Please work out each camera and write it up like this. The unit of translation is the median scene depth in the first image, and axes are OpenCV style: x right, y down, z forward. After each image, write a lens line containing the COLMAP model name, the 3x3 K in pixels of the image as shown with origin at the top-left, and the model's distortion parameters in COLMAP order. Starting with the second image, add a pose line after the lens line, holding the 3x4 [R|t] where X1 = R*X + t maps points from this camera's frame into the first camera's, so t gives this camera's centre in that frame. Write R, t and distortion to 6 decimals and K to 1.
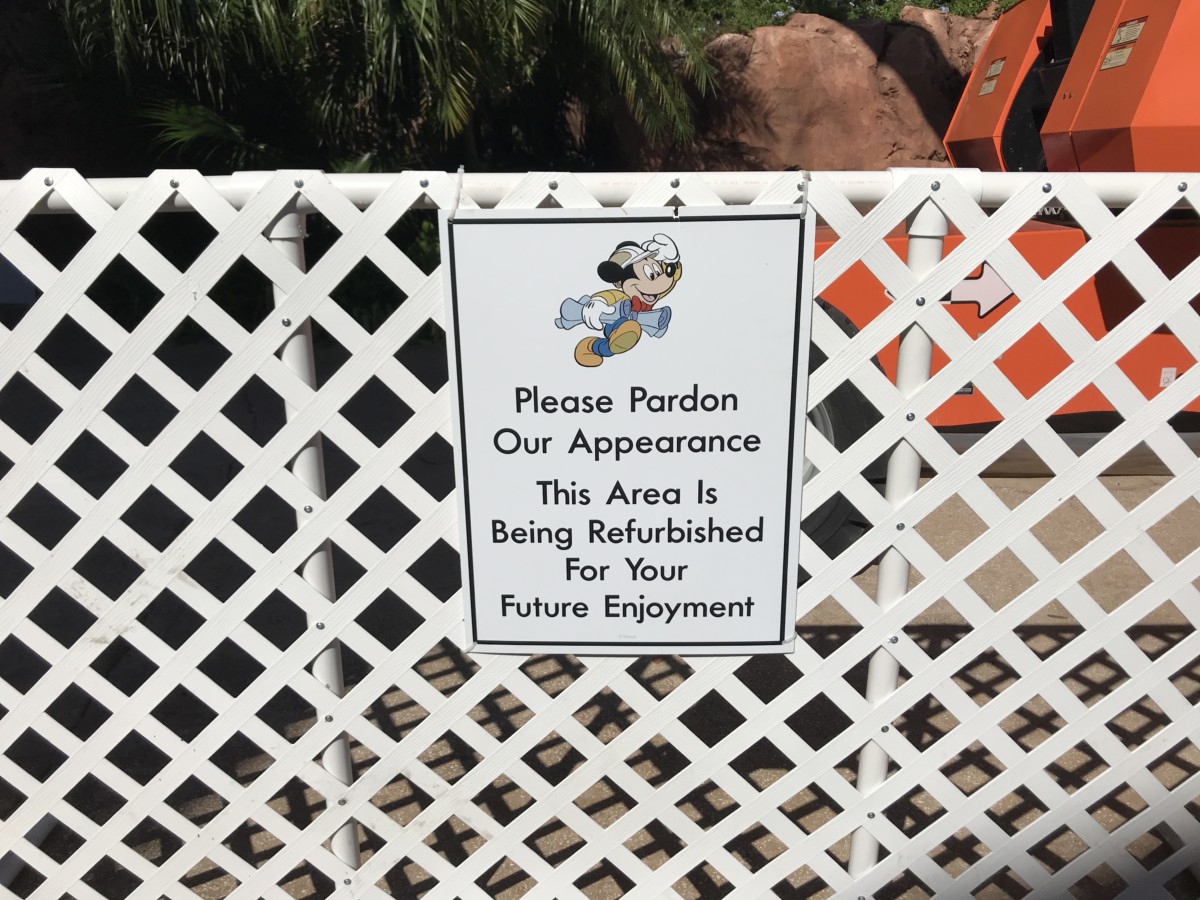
lens RADIAL K [[992.4, 0, 600.0], [0, 992.4, 450.0], [0, 0, 1]] dist [0.007133, 0.002791]
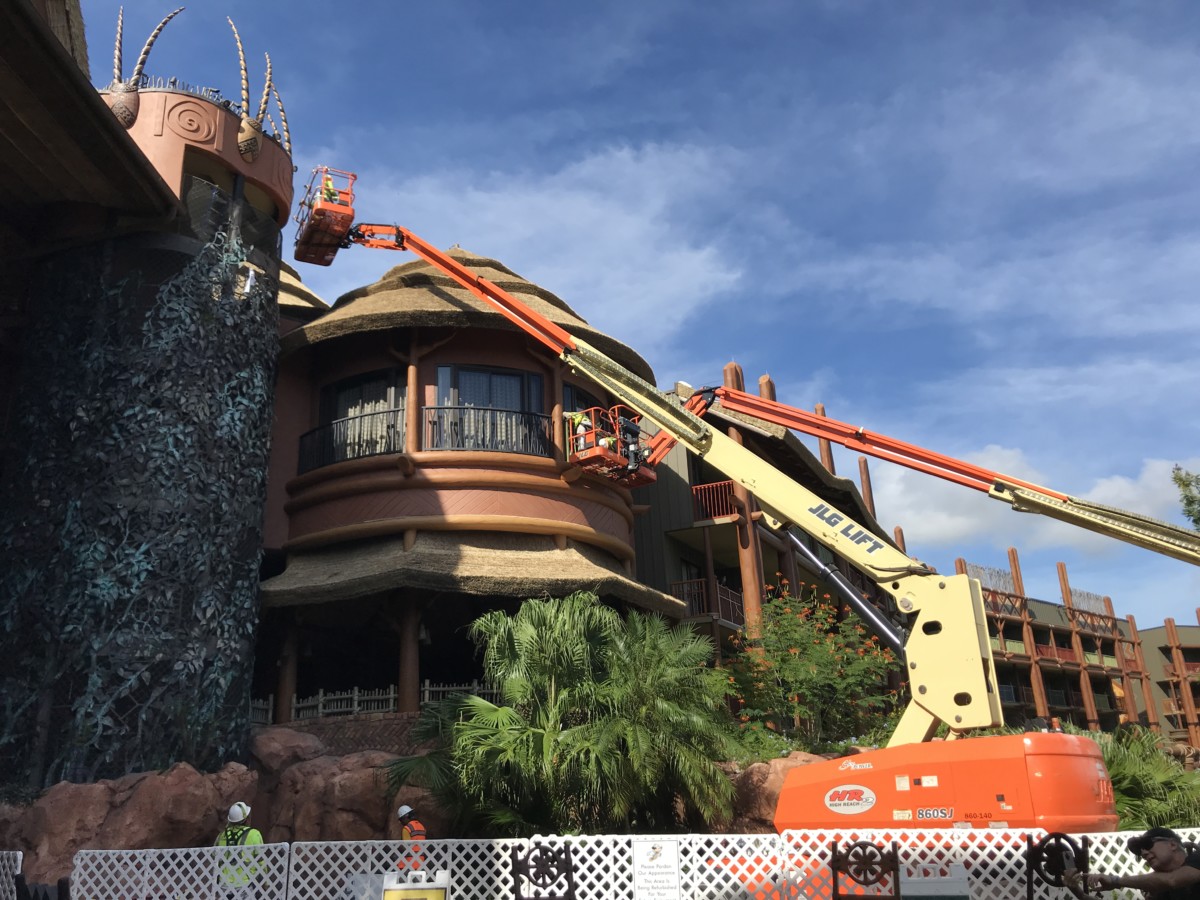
lens RADIAL K [[992.4, 0, 600.0], [0, 992.4, 450.0], [0, 0, 1]] dist [0.007133, 0.002791]
pose [[0.990745, -0.053732, -0.124649, 0.701293], [-0.031995, 0.799993, -0.599155, 1.914123], [0.131912, 0.597598, 0.790870, -6.767205]]
